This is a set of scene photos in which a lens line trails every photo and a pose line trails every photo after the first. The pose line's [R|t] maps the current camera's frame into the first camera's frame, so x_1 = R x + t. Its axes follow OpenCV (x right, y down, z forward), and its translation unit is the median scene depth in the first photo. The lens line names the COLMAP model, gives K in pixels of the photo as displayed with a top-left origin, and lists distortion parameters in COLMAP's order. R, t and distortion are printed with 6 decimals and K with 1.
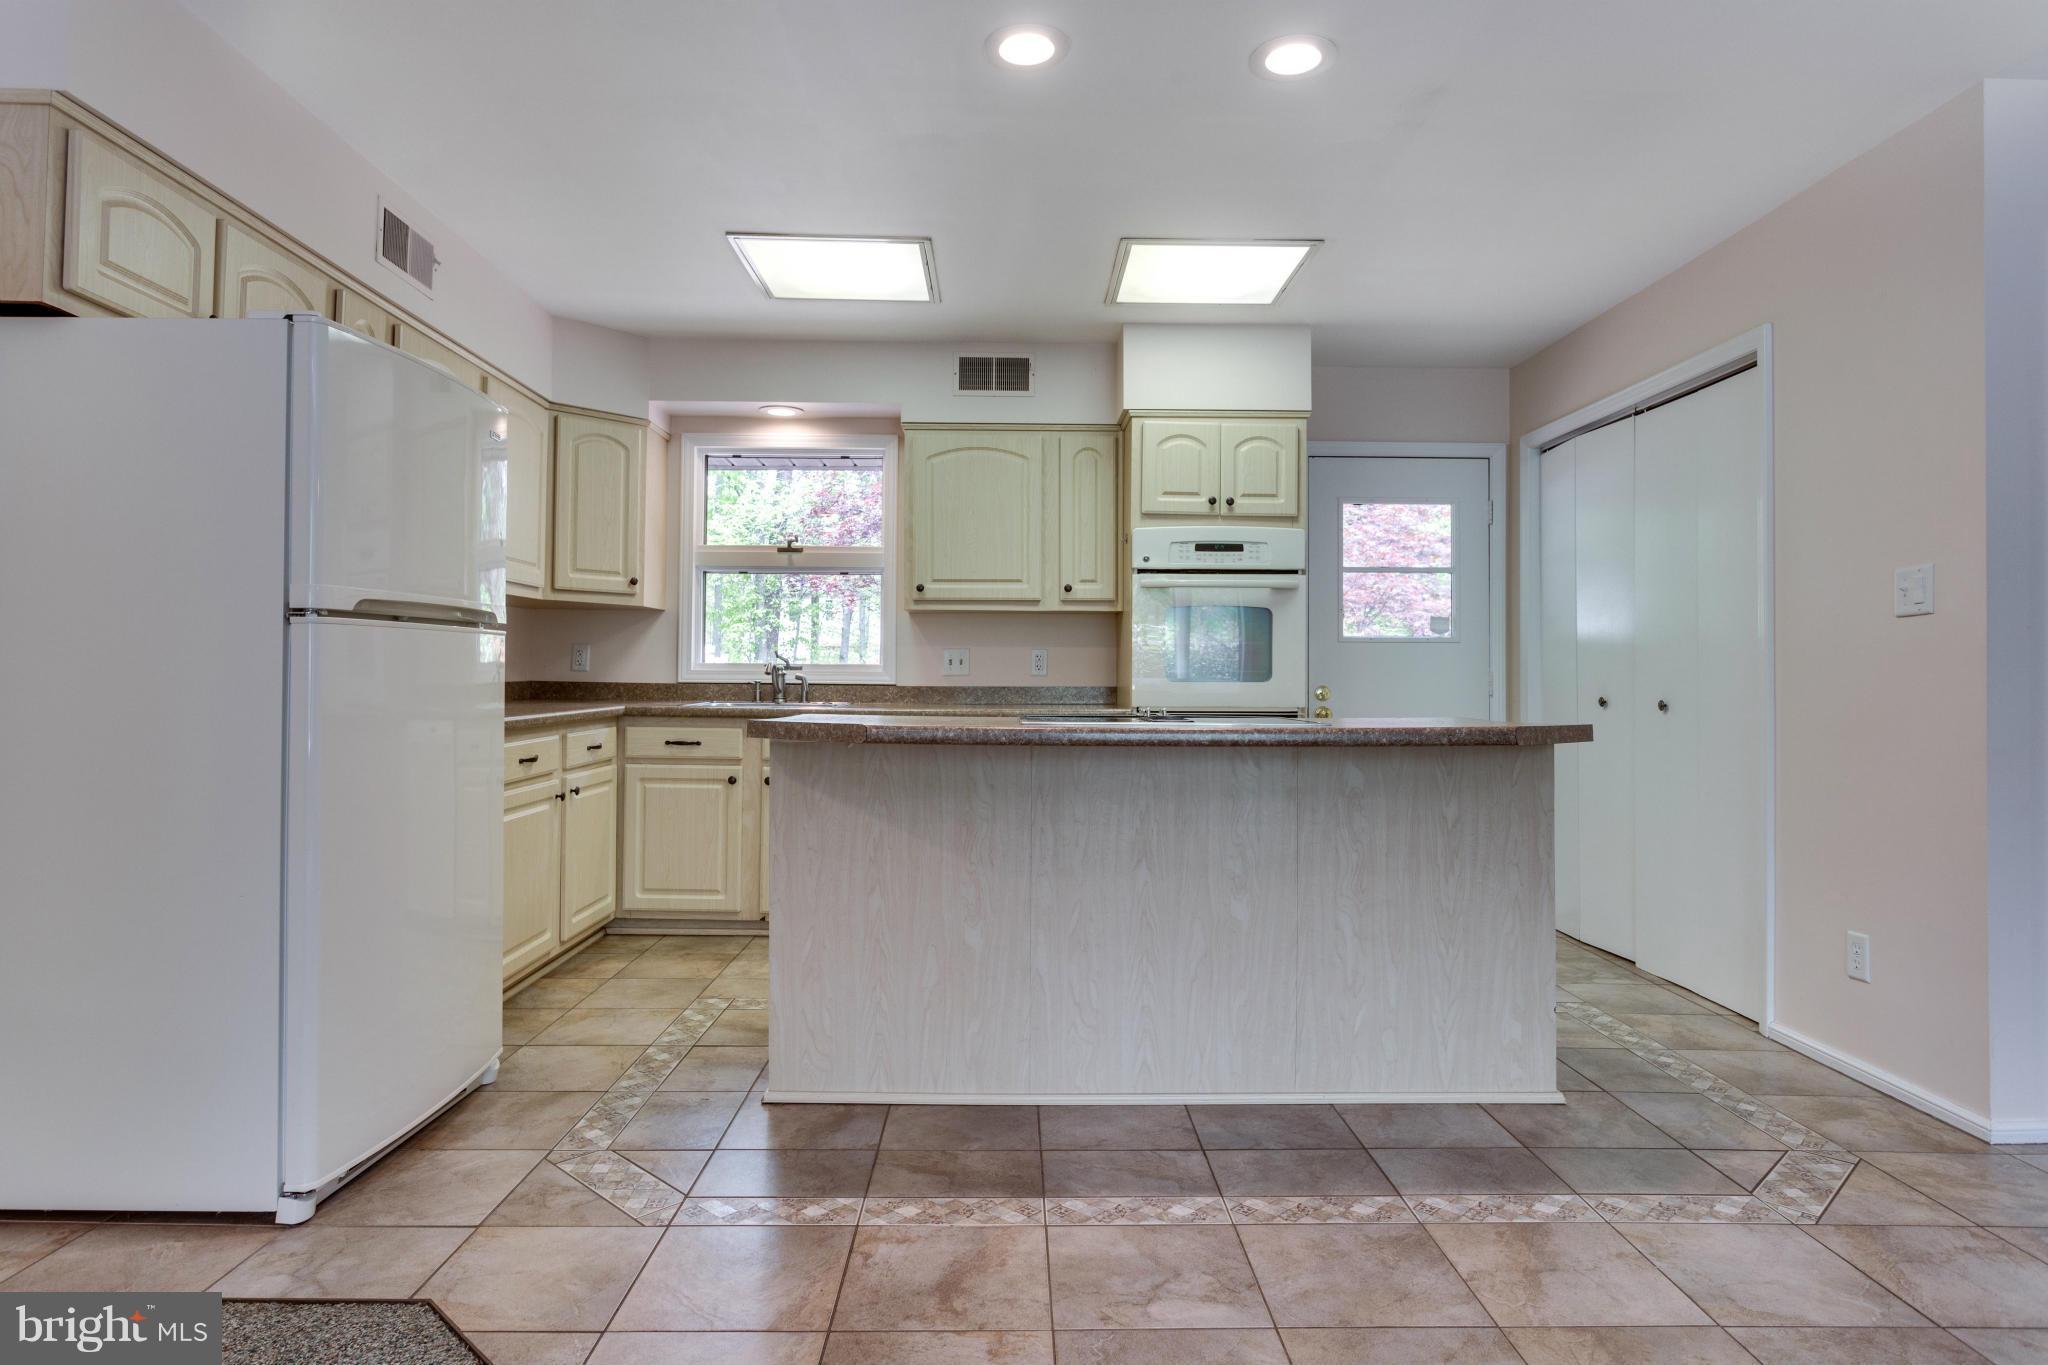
lens RADIAL K [[1178.8, 0, 1016.0], [0, 1178.8, 656.2], [0, 0, 1]] dist [-0.005817, -0.001455]
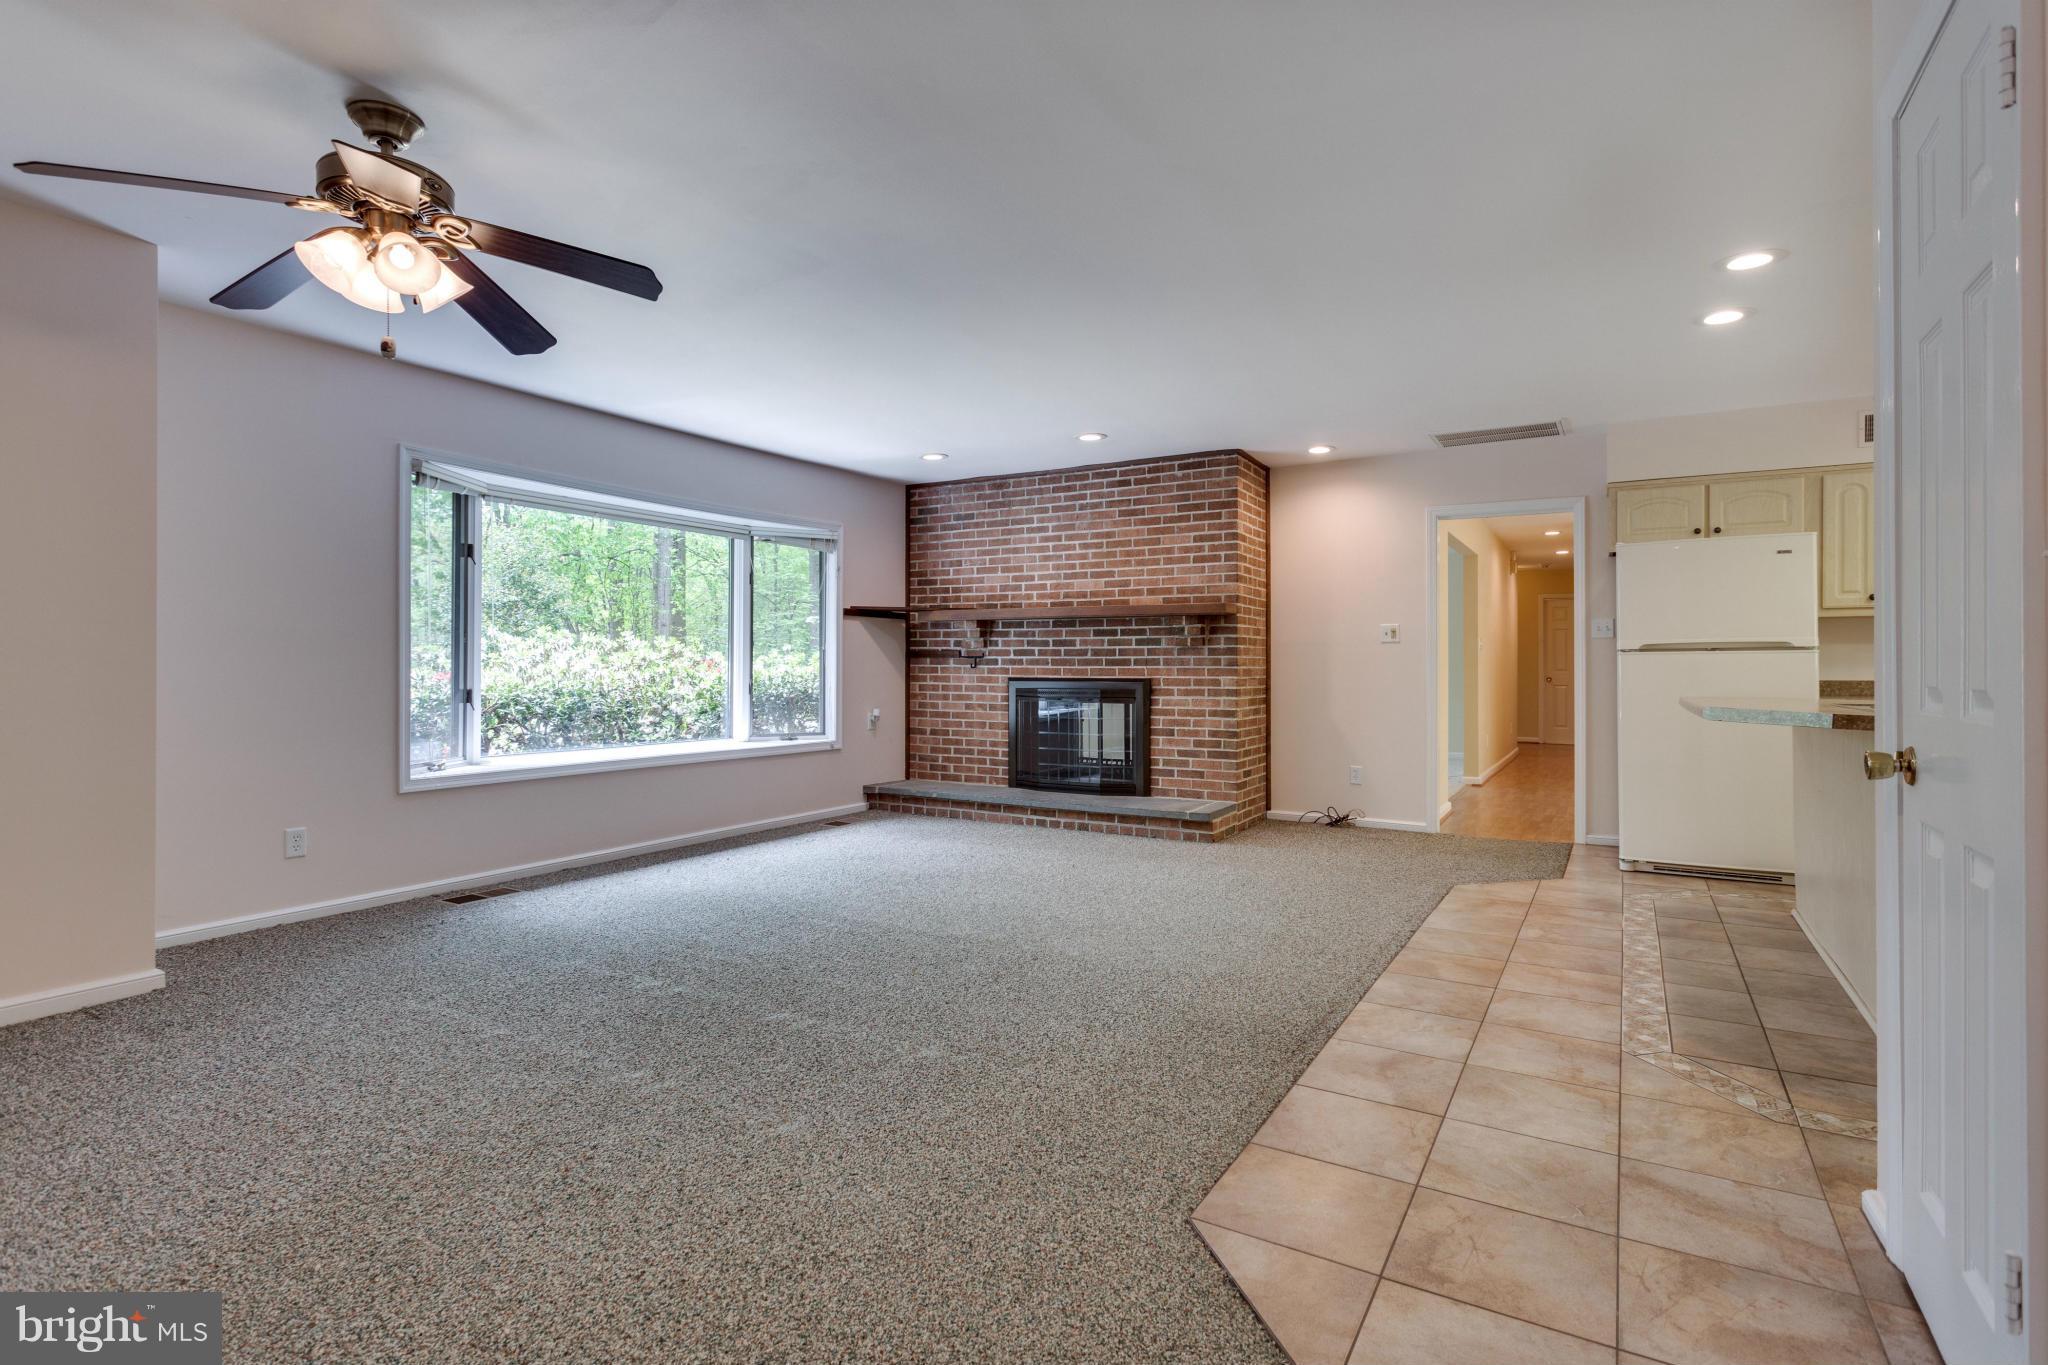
lens RADIAL K [[1002.6, 0, 1023.5], [0, 1002.6, 659.9], [0, 0, 1]] dist [-0.004114, -0.000633]
pose [[-0.524288, -0.012786, -0.851445, 1.030507], [0.011959, 0.999678, -0.022376, 0.009905], [0.851457, -0.021914, -0.523966, 0.498171]]
